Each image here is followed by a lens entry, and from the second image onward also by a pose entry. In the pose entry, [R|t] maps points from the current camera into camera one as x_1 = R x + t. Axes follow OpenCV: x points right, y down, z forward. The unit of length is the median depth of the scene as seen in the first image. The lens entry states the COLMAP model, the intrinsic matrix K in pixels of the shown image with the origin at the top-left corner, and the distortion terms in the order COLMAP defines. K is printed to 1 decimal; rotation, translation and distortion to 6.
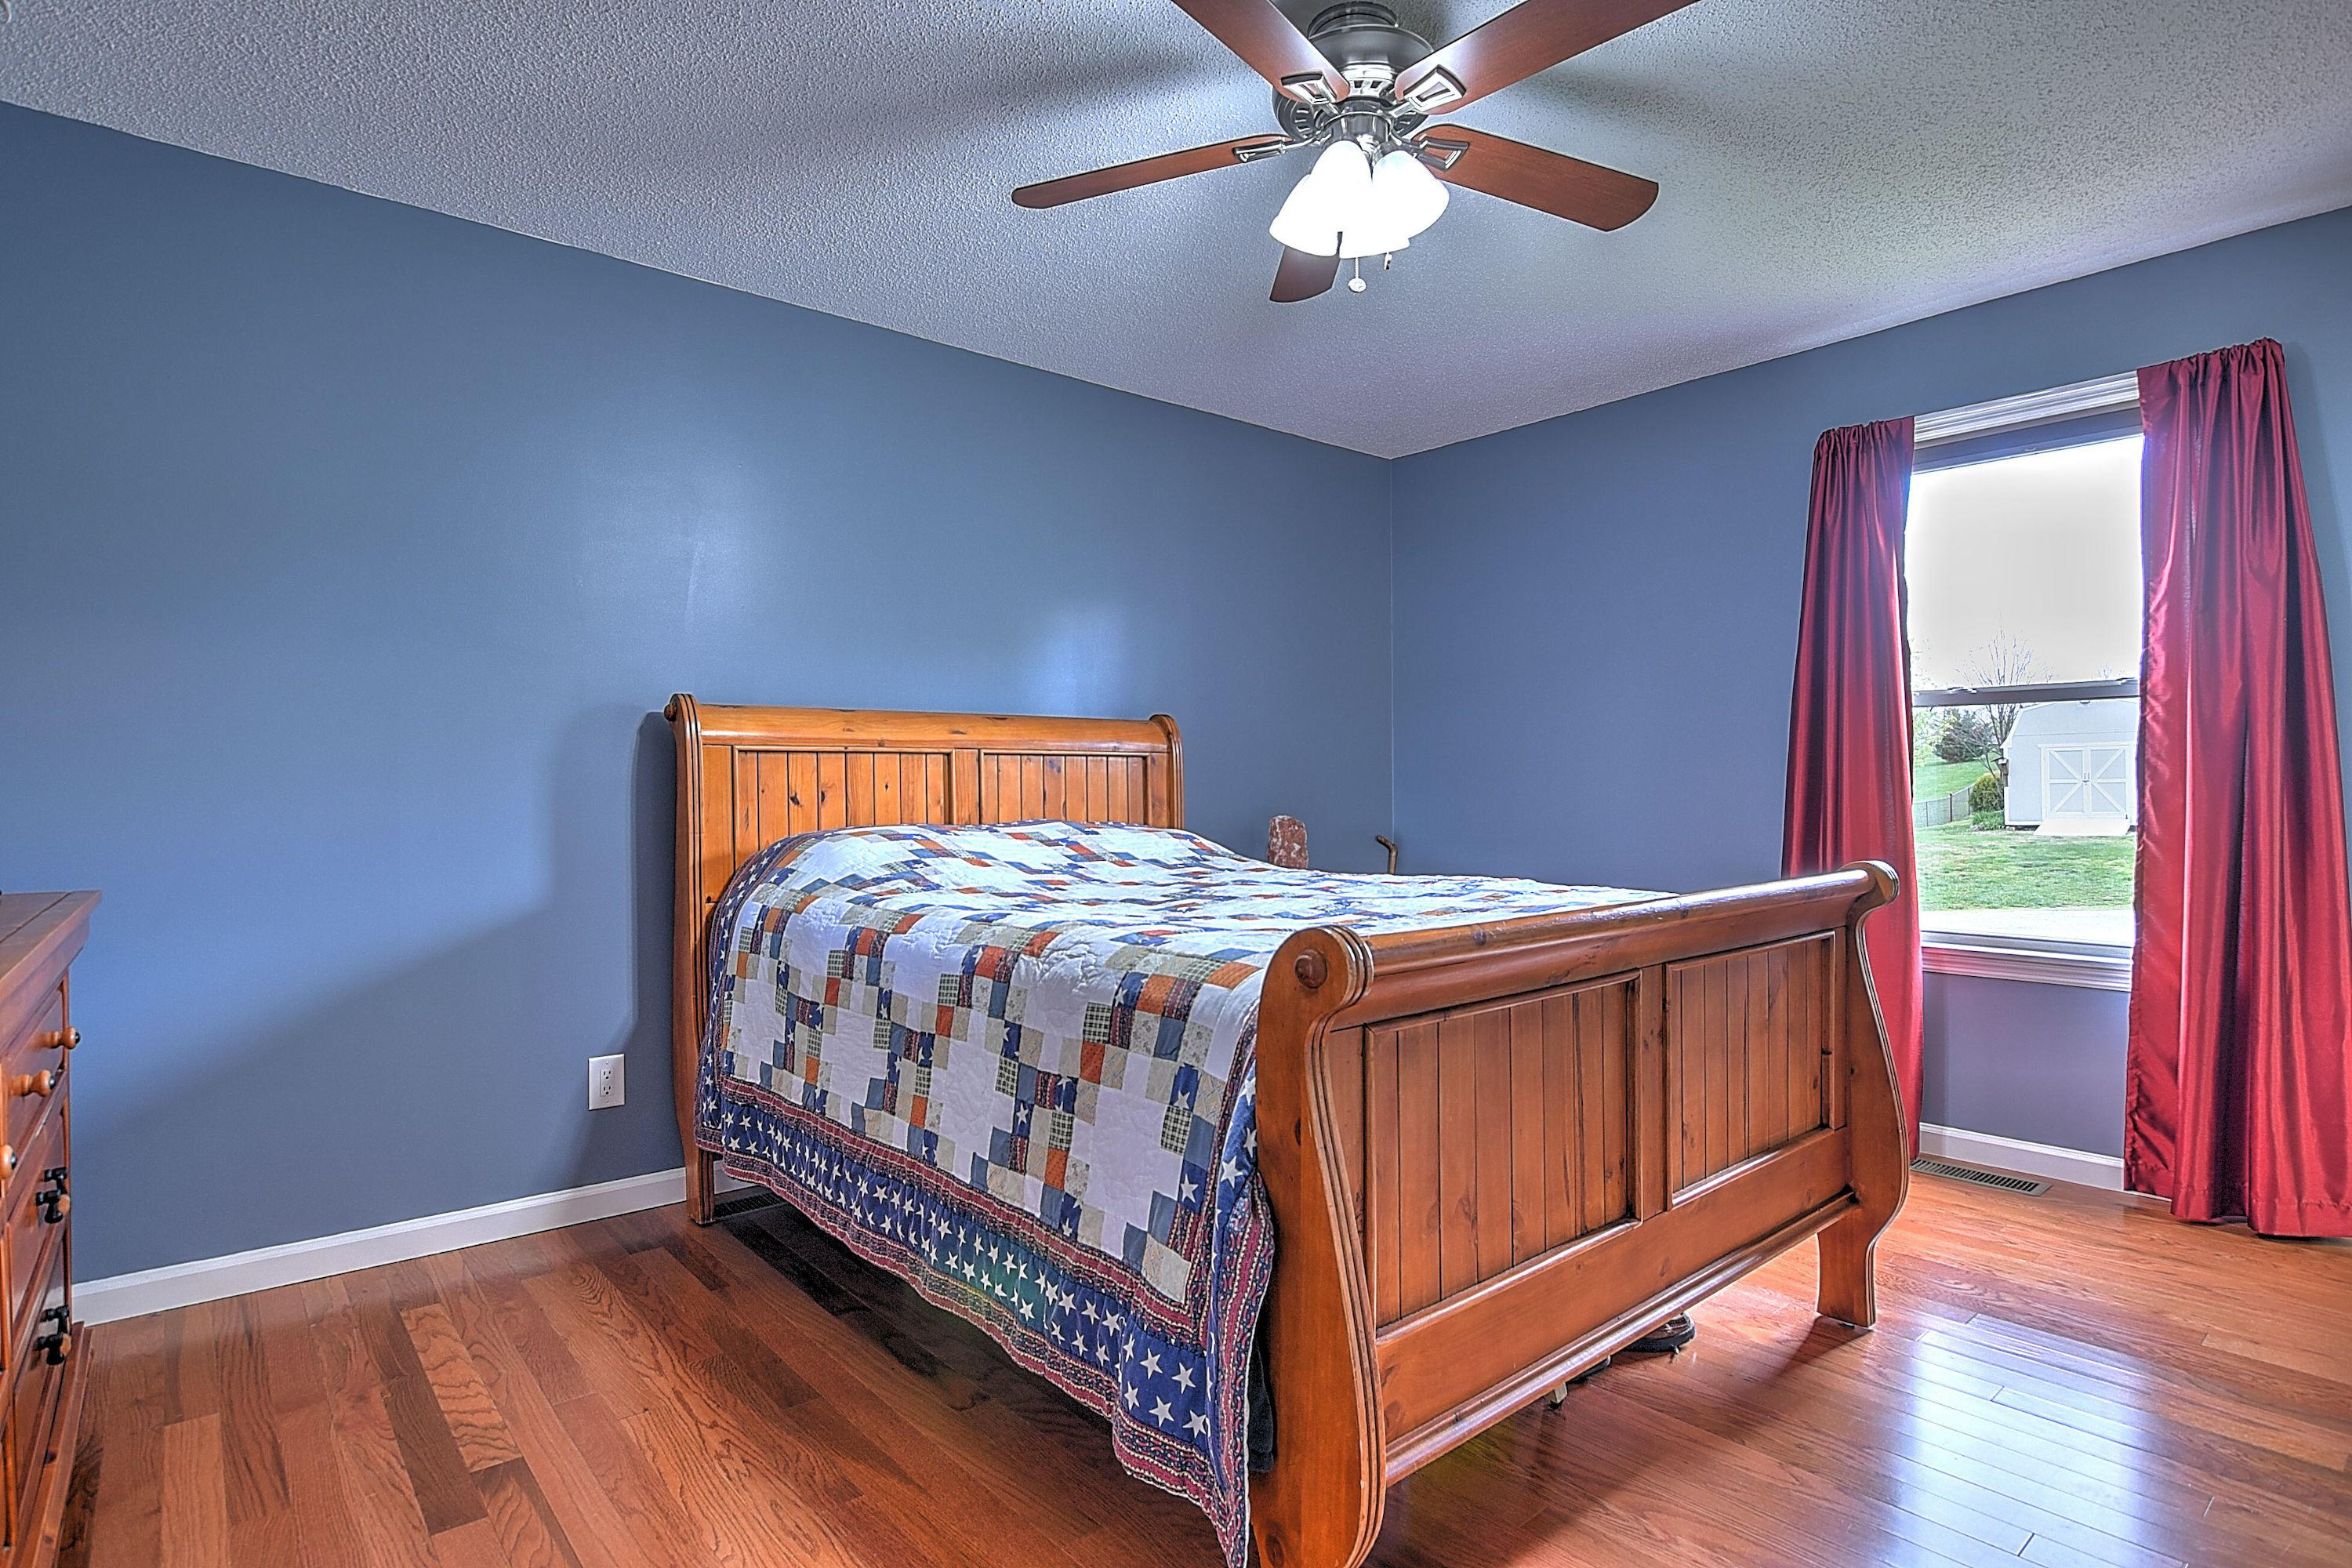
lens RADIAL K [[1206.1, 0, 1162.4], [0, 1206.1, 791.6], [0, 0, 1]] dist [-0.028256, 0.005439]
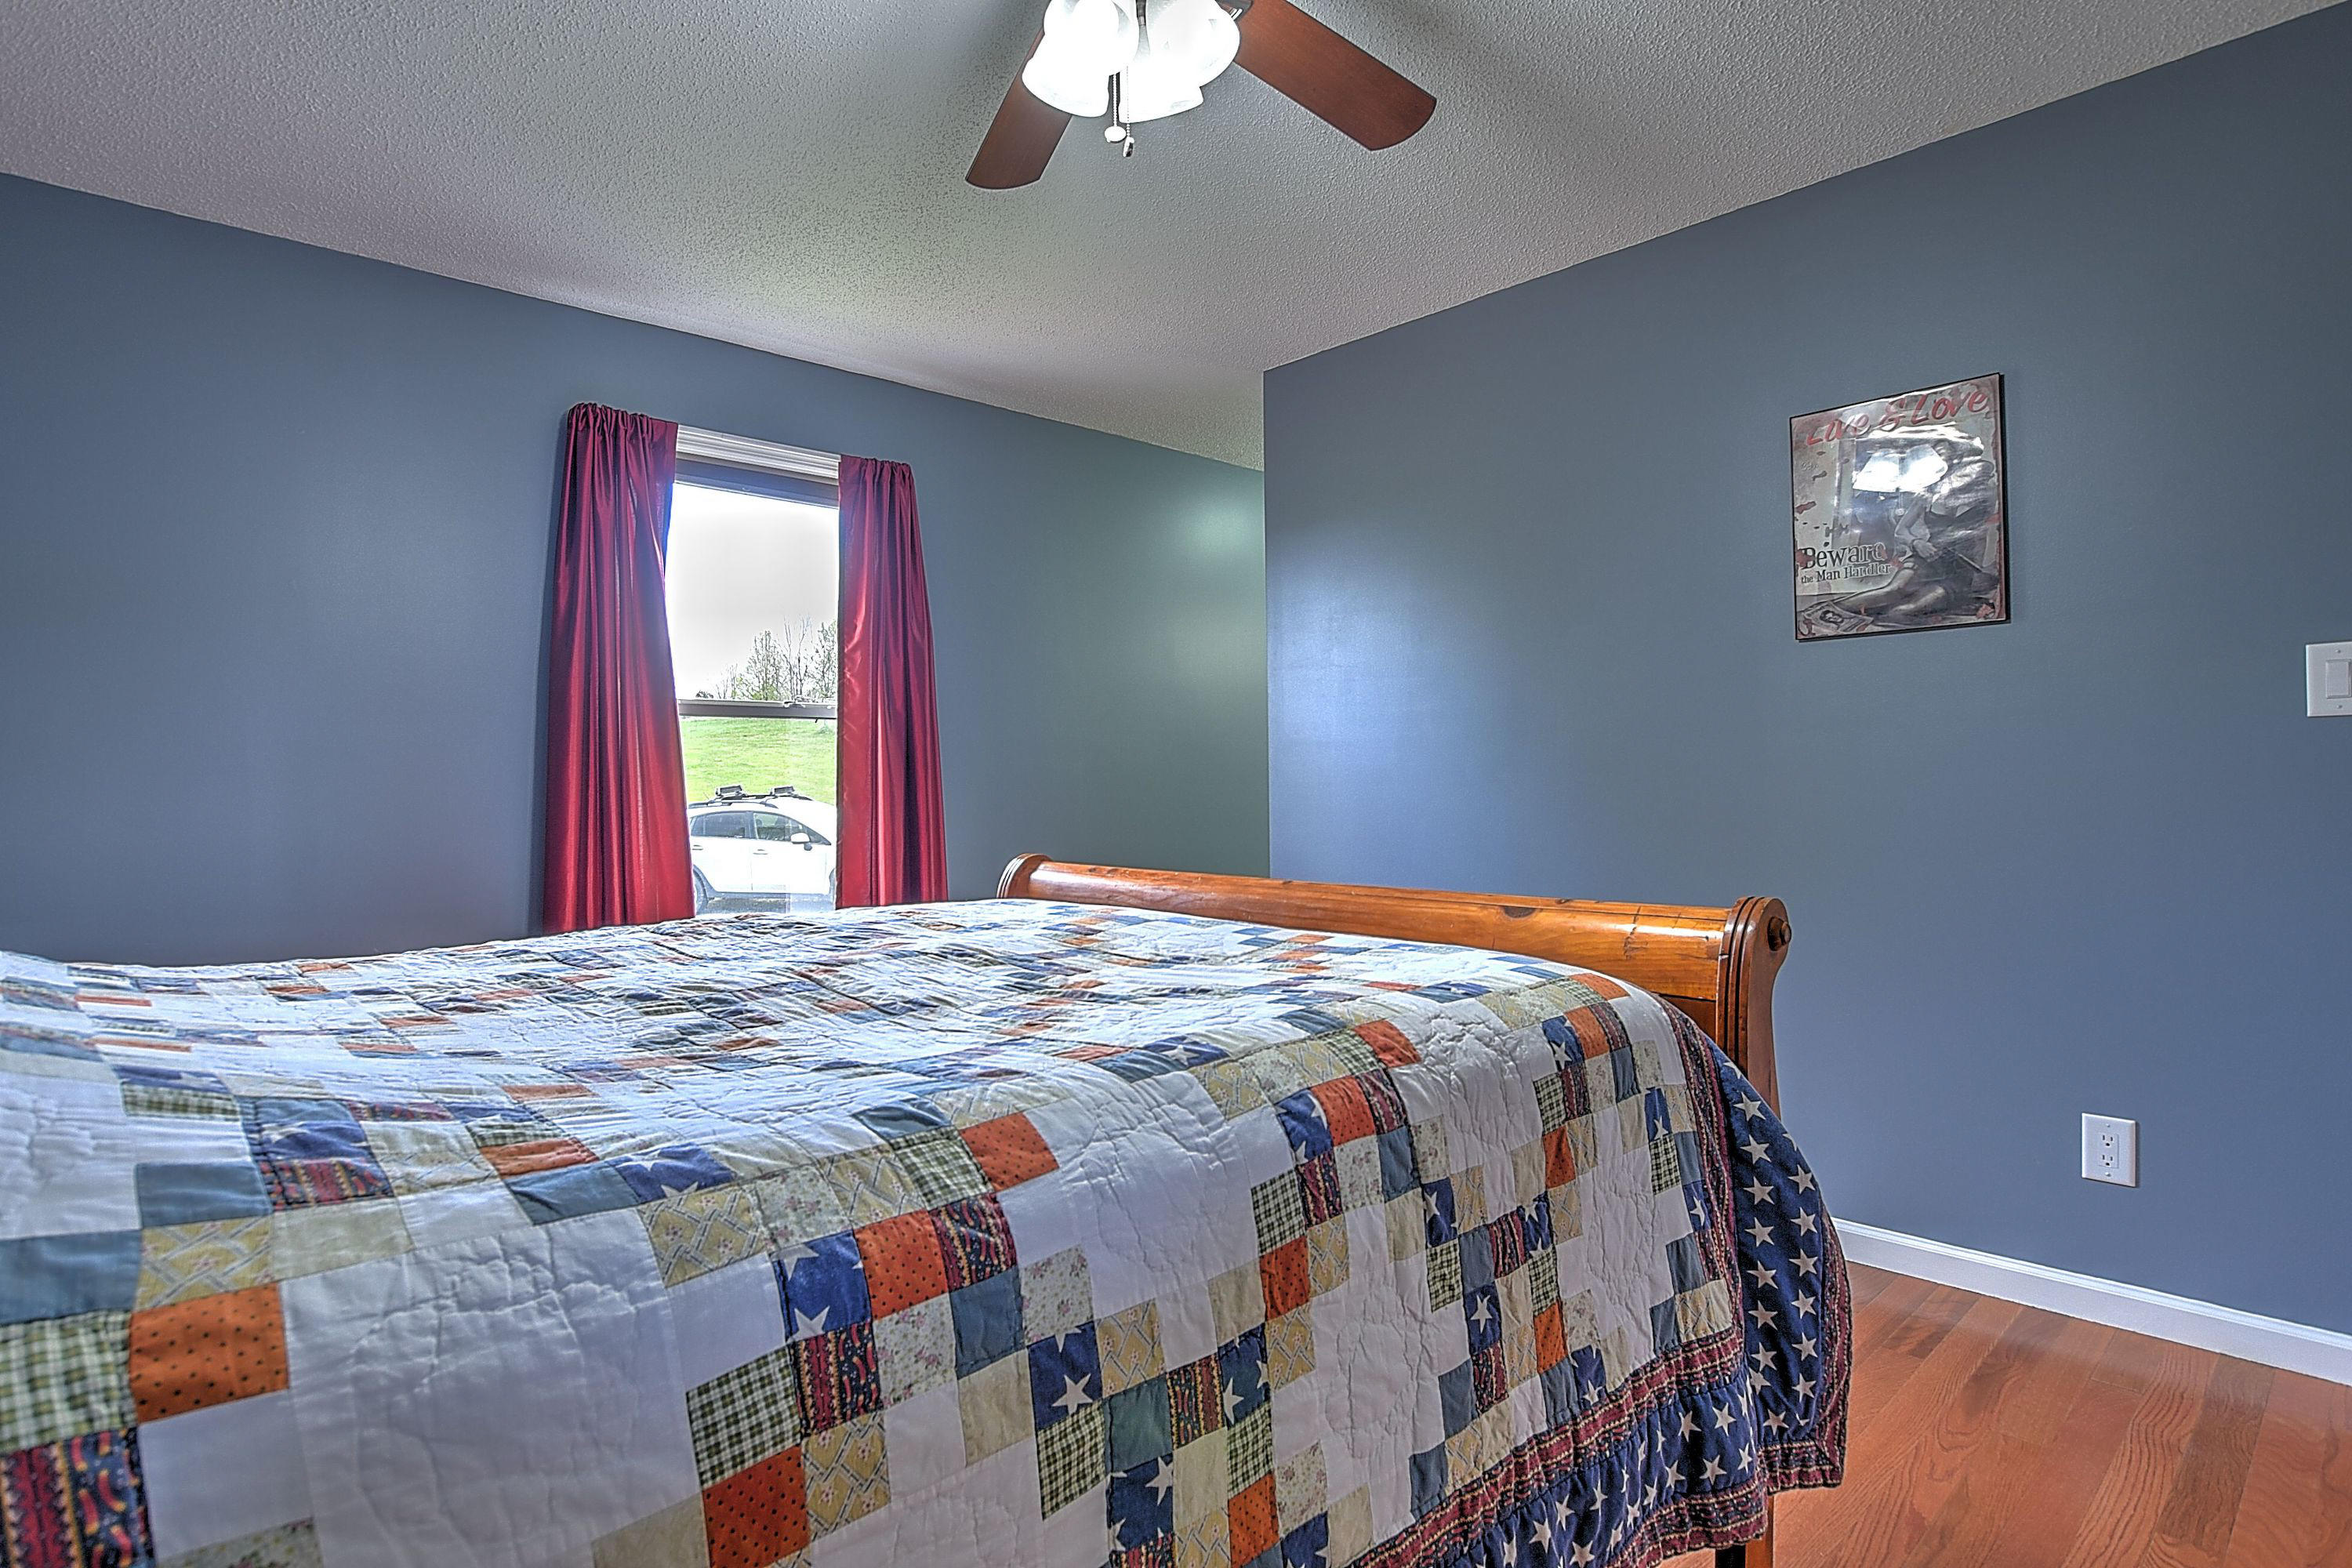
lens RADIAL K [[1206.1, 0, 1172.8], [0, 1206.1, 780.2], [0, 0, 1]] dist [-0.028256, 0.005439]
pose [[-0.037730, 0.004526, 0.999278, -0.720048], [0.024303, 0.999698, -0.003610, -0.006880], [-0.998992, 0.024149, -0.037829, 1.161094]]
